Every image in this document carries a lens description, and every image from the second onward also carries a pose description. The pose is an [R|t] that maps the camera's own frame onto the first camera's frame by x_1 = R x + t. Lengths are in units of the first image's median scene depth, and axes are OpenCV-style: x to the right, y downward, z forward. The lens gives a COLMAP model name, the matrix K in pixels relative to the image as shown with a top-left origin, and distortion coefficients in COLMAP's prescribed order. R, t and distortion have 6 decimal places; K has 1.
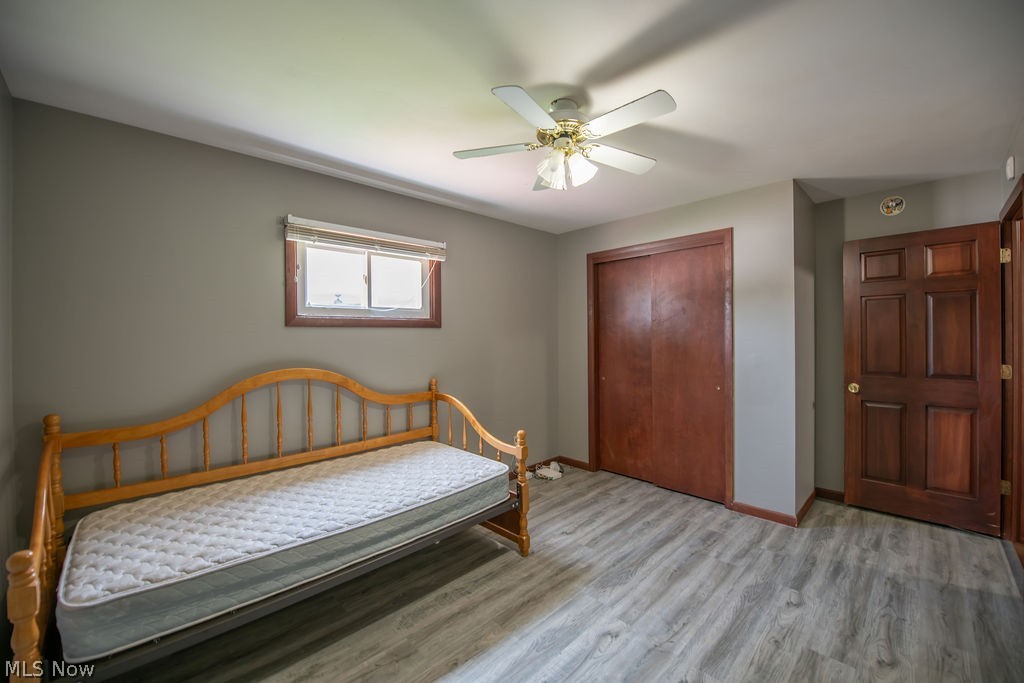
lens RADIAL K [[406.4, 0, 513.4], [0, 406.4, 338.0], [0, 0, 1]] dist [-0.015676, -0.002489]
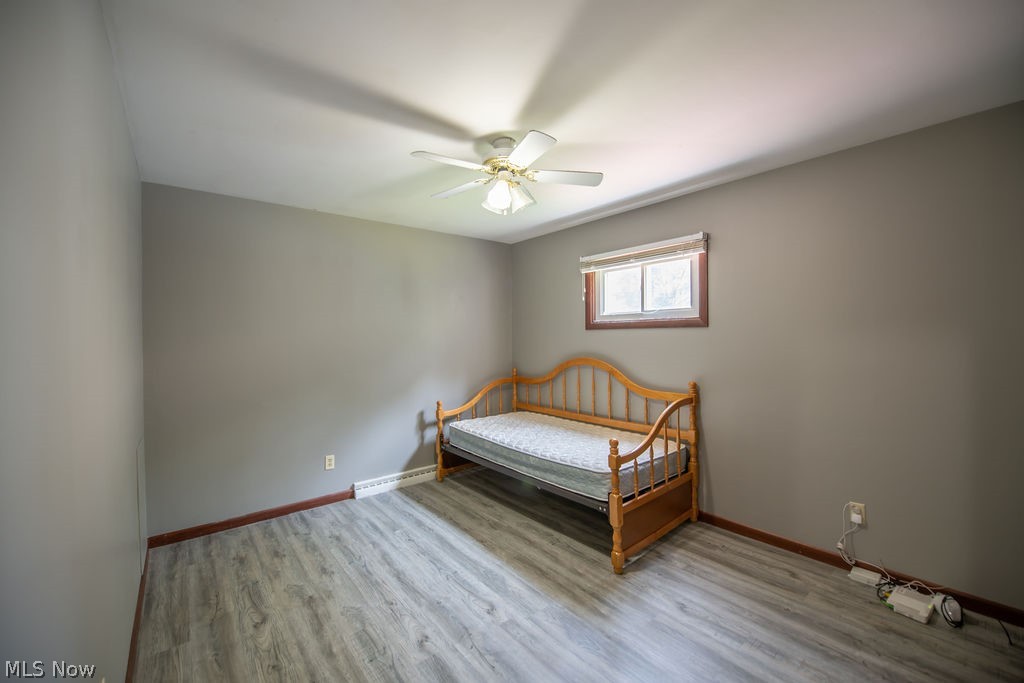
lens RADIAL K [[406.4, 0, 513.5], [0, 406.4, 339.7], [0, 0, 1]] dist [-0.015676, -0.002489]
pose [[-0.081769, 0.018842, -0.996473, 1.059544], [0.009337, 0.999792, 0.018139, -0.023318], [0.996608, -0.007821, -0.081928, 0.919564]]
